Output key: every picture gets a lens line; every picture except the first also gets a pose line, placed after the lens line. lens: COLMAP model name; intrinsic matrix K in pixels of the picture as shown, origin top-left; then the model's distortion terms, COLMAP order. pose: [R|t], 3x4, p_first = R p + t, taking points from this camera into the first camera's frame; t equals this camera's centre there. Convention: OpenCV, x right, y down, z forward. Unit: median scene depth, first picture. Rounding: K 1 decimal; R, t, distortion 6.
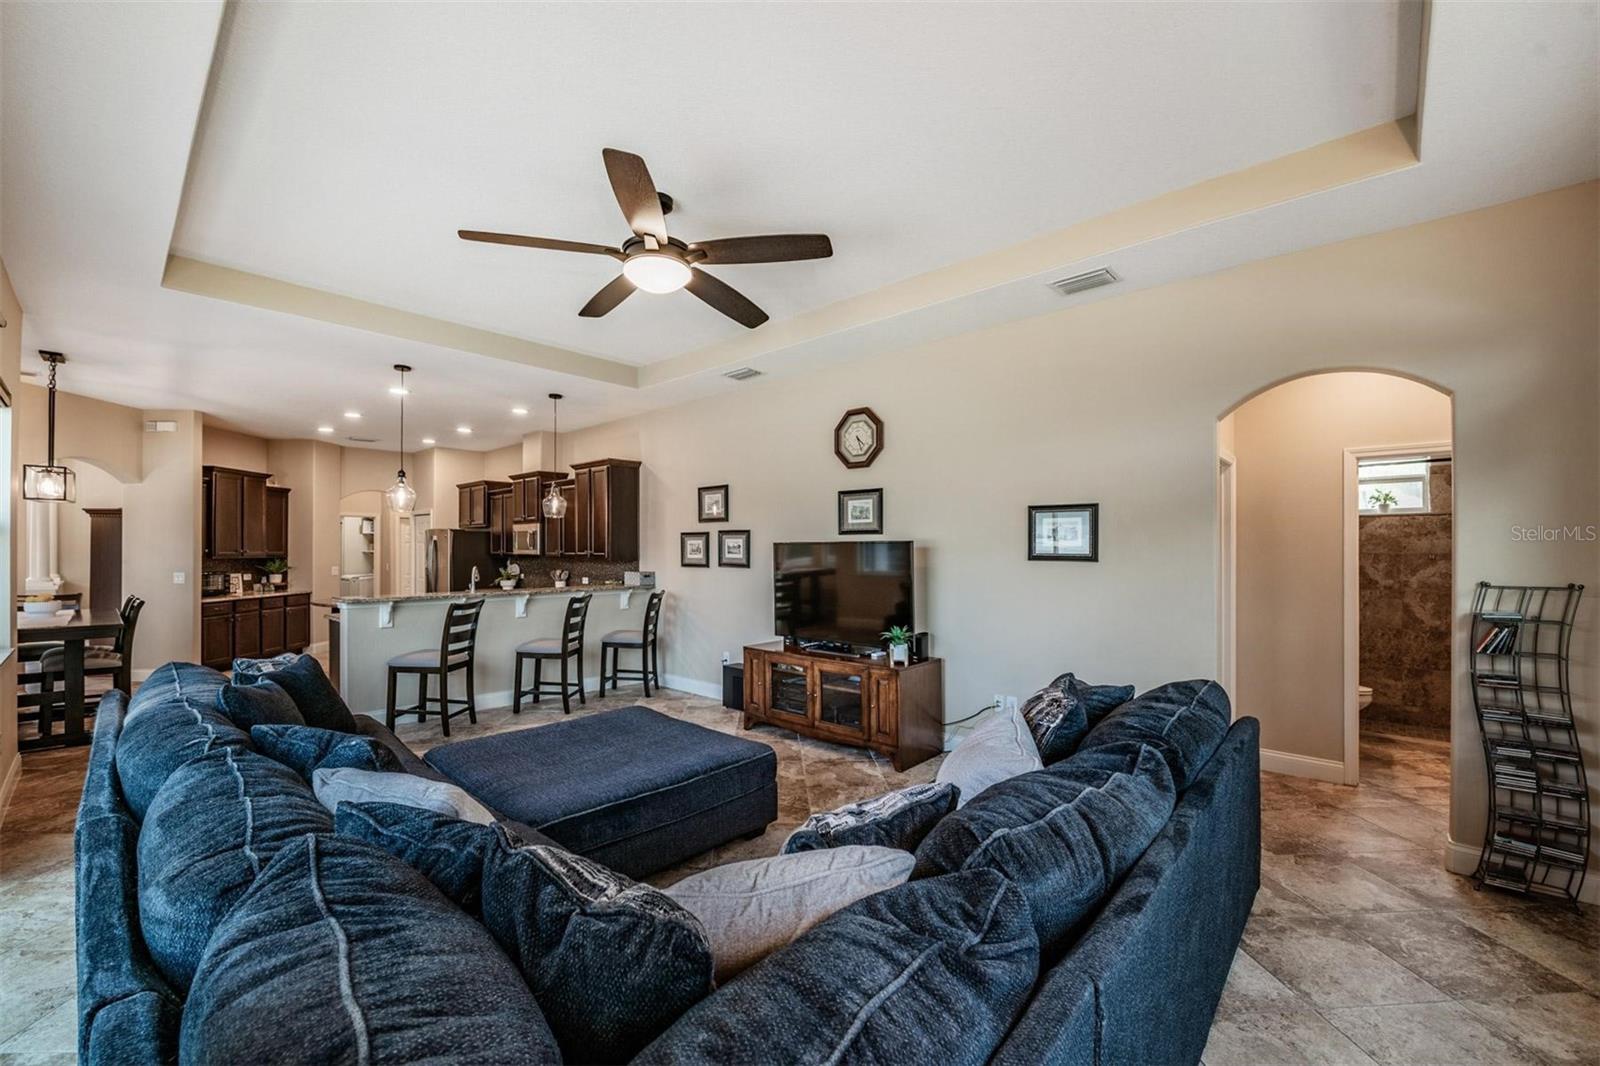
lens RADIAL K [[643.7, 0, 805.2], [0, 643.7, 546.4], [0, 0, 1]] dist [-0.007055, -0.000408]
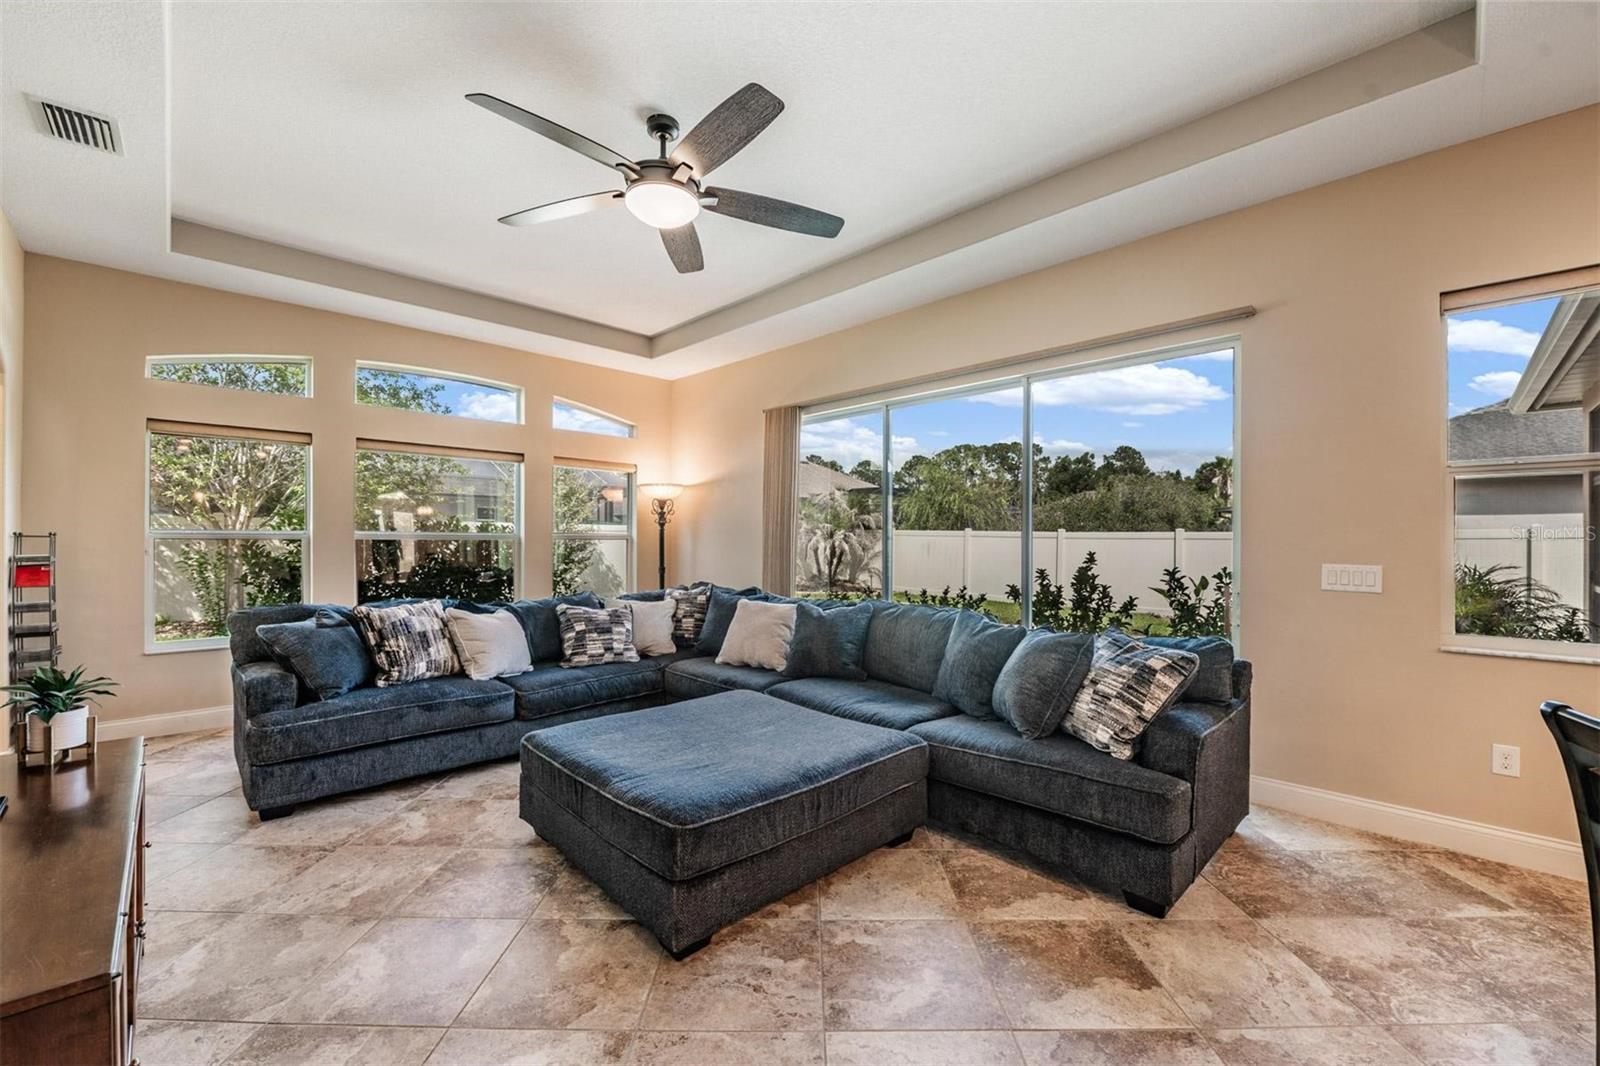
lens RADIAL K [[643.7, 0, 805.2], [0, 643.7, 546.4], [0, 0, 1]] dist [-0.007055, -0.000408]
pose [[-0.998744, -0.007855, 0.049488, -0.234286], [-0.007519, 0.999947, 0.006962, 0.026725], [-0.049540, 0.006581, -0.998750, 0.921568]]
